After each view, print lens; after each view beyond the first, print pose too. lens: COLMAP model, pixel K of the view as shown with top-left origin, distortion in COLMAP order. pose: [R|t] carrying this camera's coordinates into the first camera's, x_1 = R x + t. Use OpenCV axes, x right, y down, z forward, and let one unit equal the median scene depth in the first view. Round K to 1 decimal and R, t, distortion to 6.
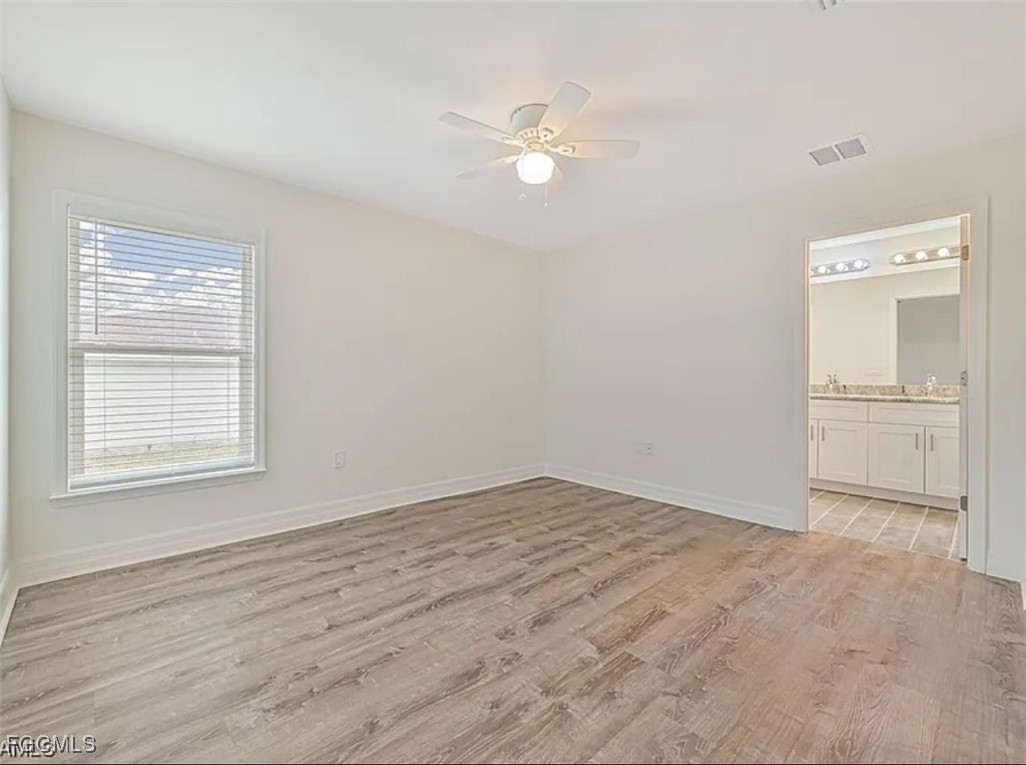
lens RADIAL K [[459.2, 0, 515.2], [0, 459.2, 378.0], [0, 0, 1]] dist [-0.001375, -0.000057]
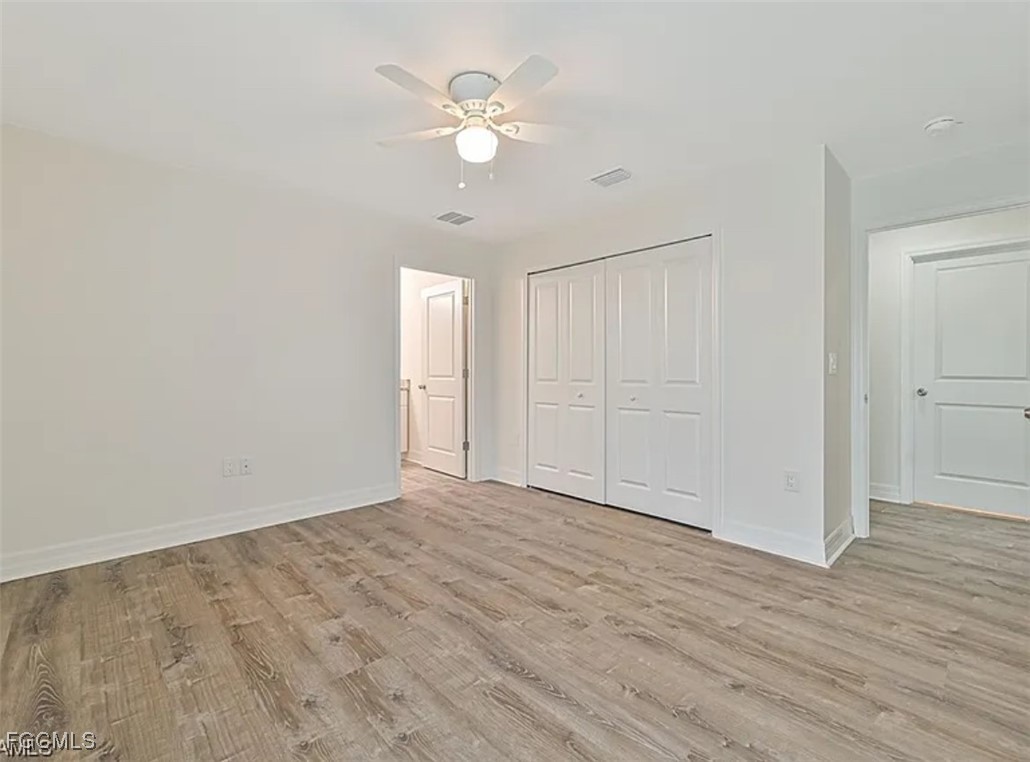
lens RADIAL K [[463.0, 0, 517.3], [0, 463.0, 376.1], [0, 0, 1]] dist [0.001989, 0.000283]
pose [[-0.015882, -0.014295, 0.999772, -0.777493], [0.004564, 0.999886, 0.014369, -0.015058], [-0.999863, 0.004792, -0.015815, 0.841691]]
